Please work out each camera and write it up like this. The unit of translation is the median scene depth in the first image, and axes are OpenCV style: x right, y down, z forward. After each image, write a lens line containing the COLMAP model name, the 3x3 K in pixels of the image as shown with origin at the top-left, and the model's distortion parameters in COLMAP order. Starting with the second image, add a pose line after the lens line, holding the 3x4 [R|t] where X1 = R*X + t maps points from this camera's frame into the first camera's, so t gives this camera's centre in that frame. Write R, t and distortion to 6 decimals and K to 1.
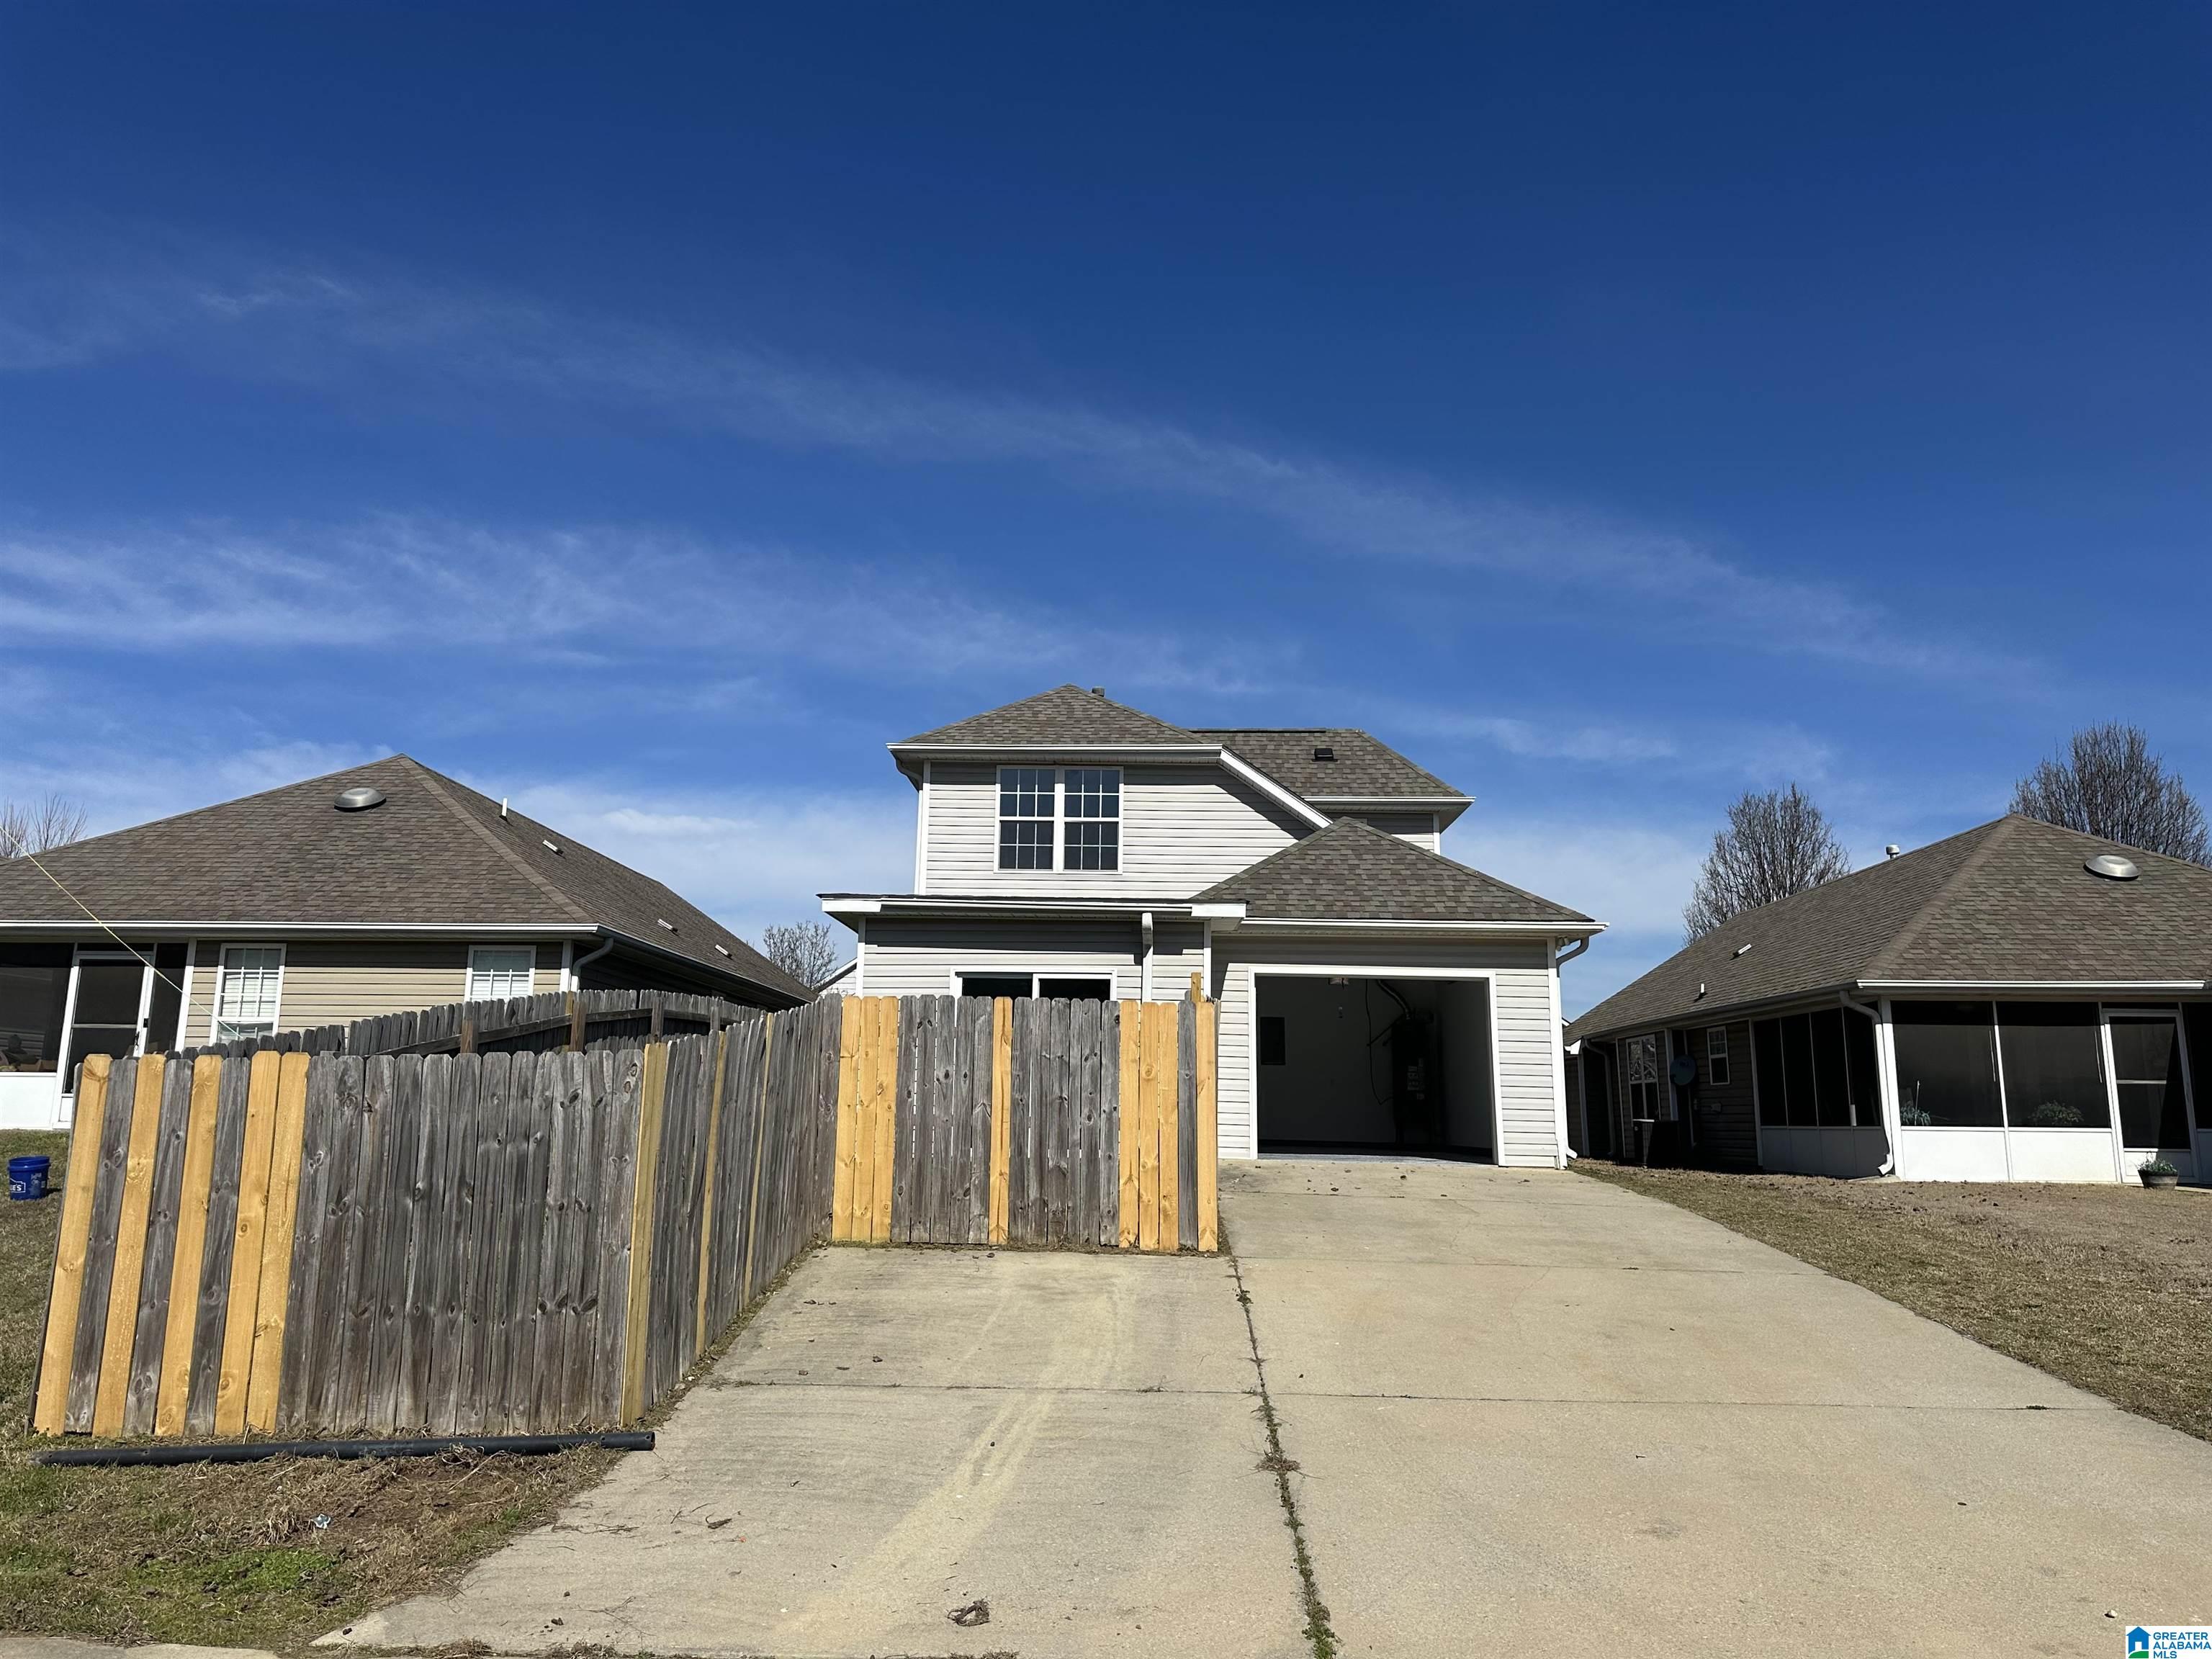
lens RADIAL K [[1538.9, 0, 1112.9], [0, 1538.9, 831.2], [0, 0, 1]] dist [0.124895, -0.000629]
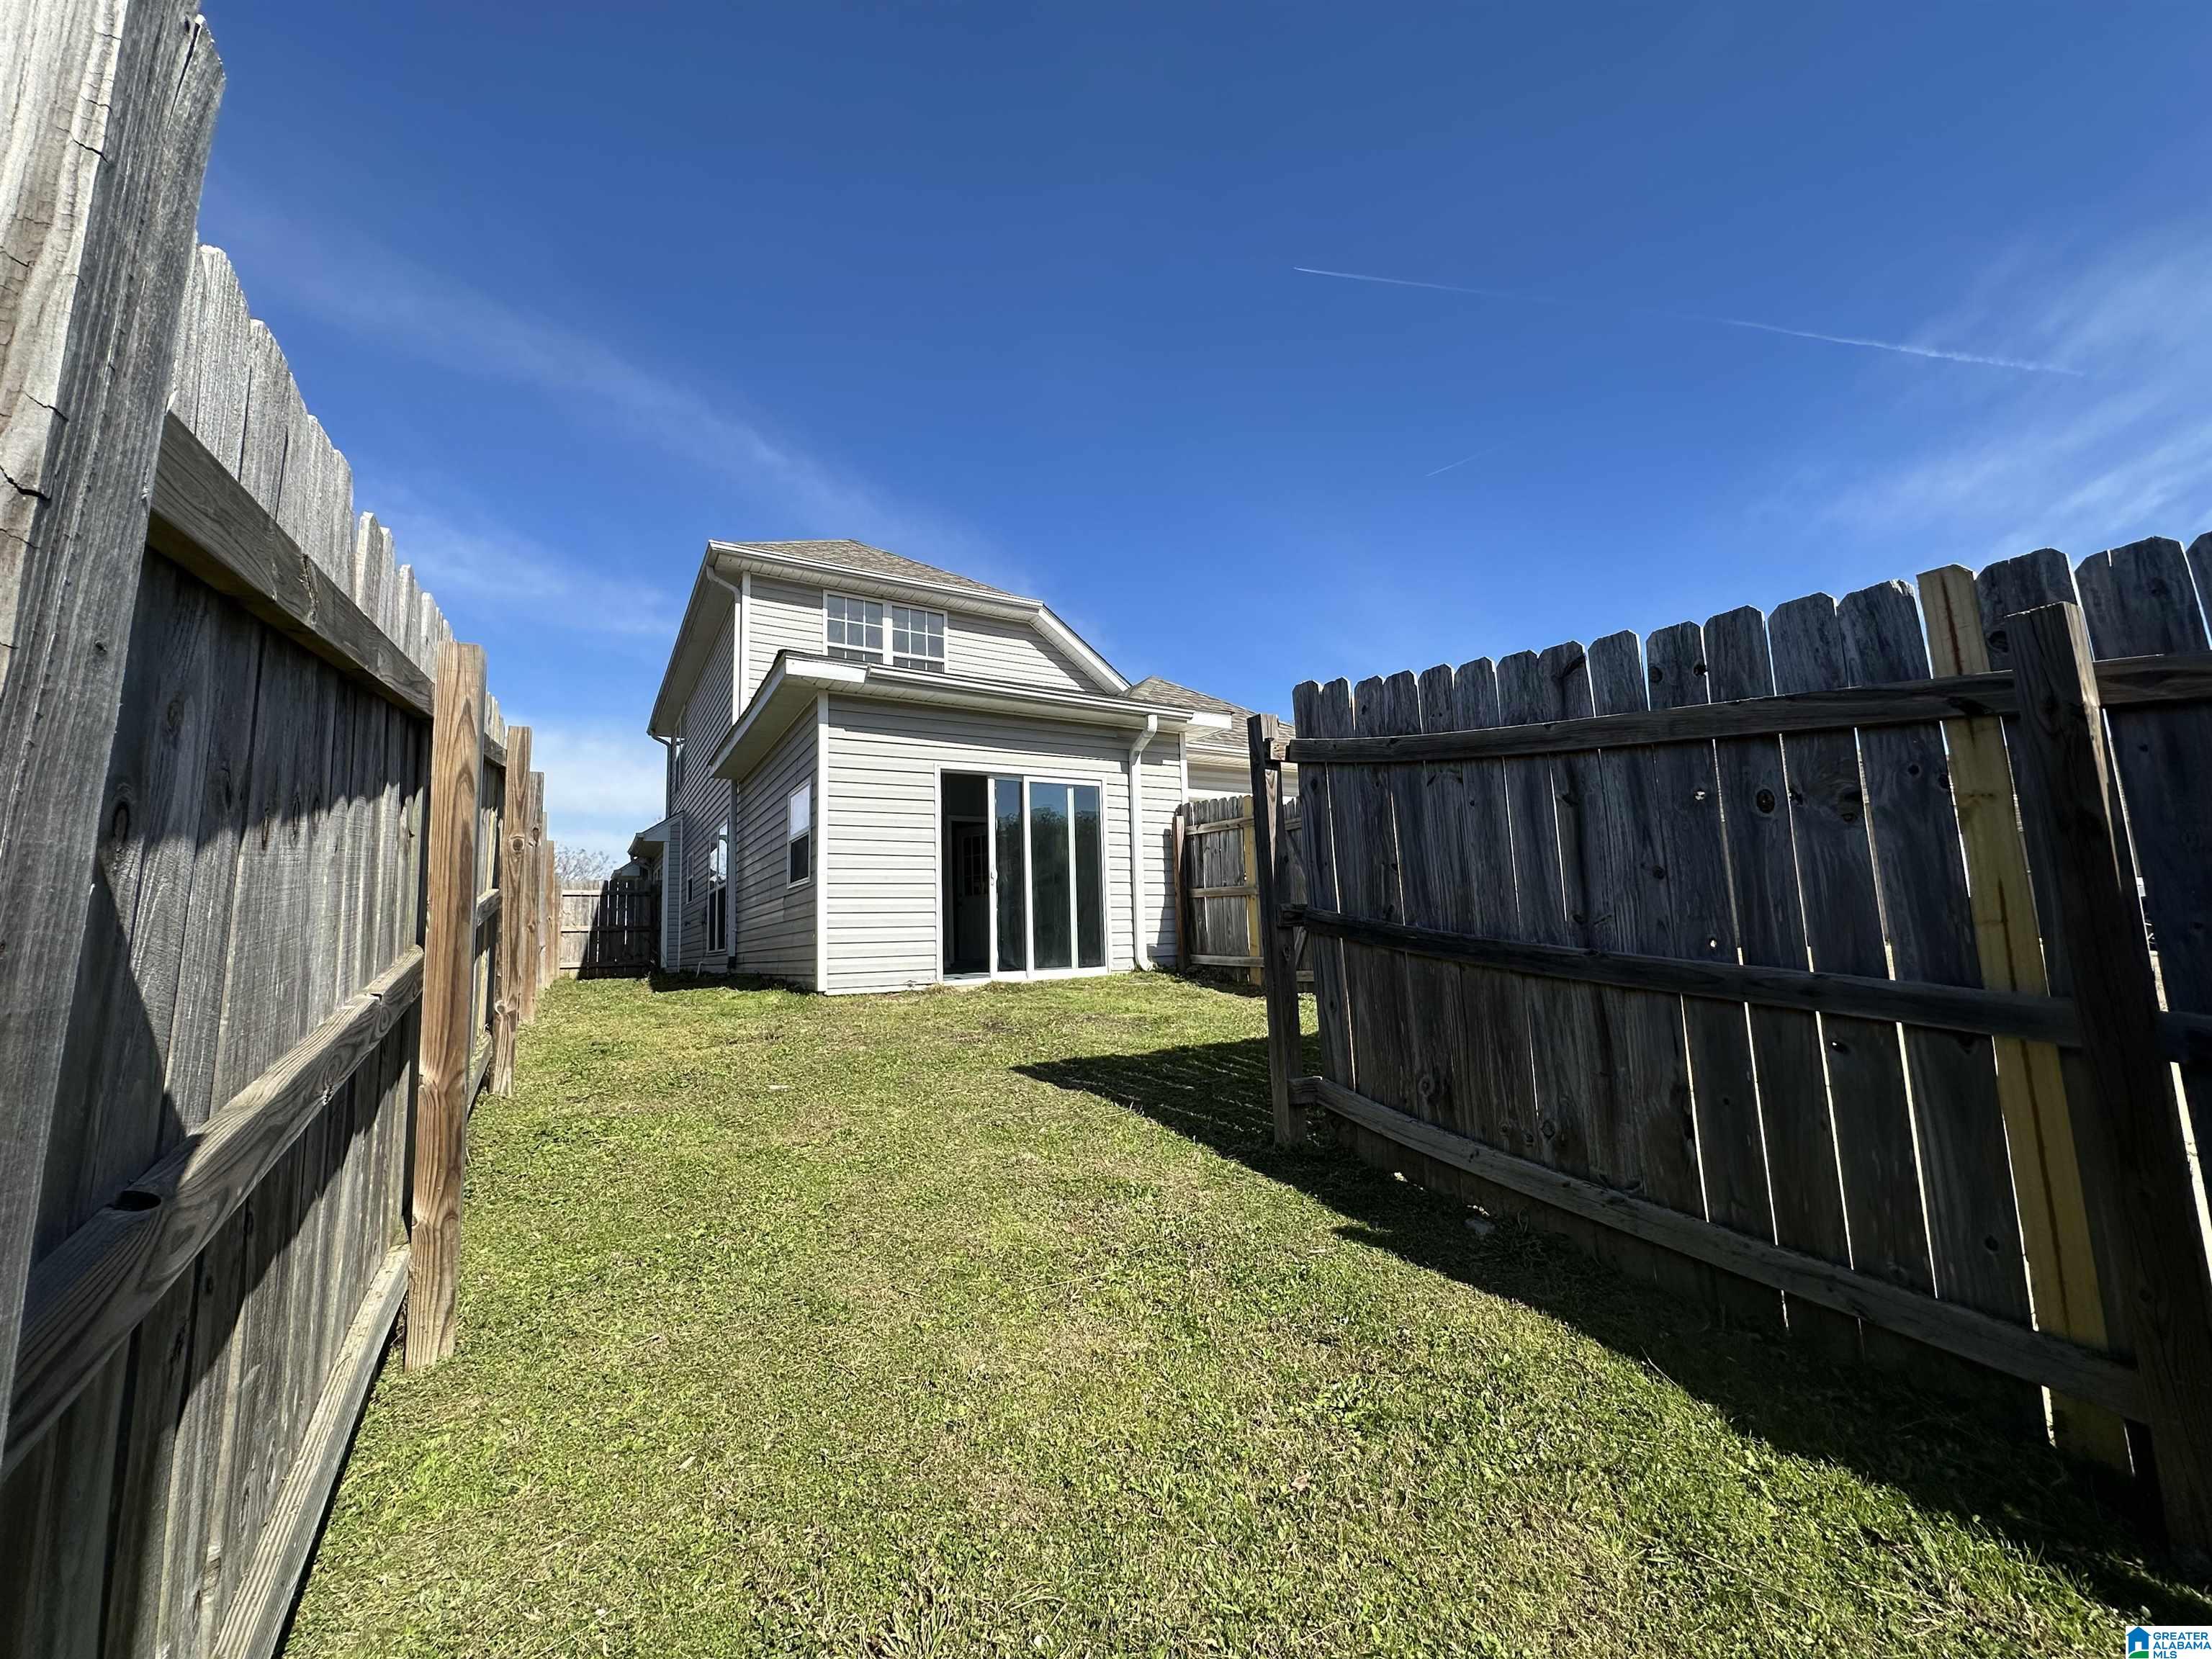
lens RADIAL K [[878.0, 0, 1096.2], [0, 878.0, 819.2], [0, 0, 1]] dist [-0.004114, 0.000763]
pose [[0.840756, 0.032472, 0.540439, -0.225553], [-0.049440, 0.998634, 0.016911, 0.083904], [-0.539152, -0.040938, 0.841213, 0.442690]]
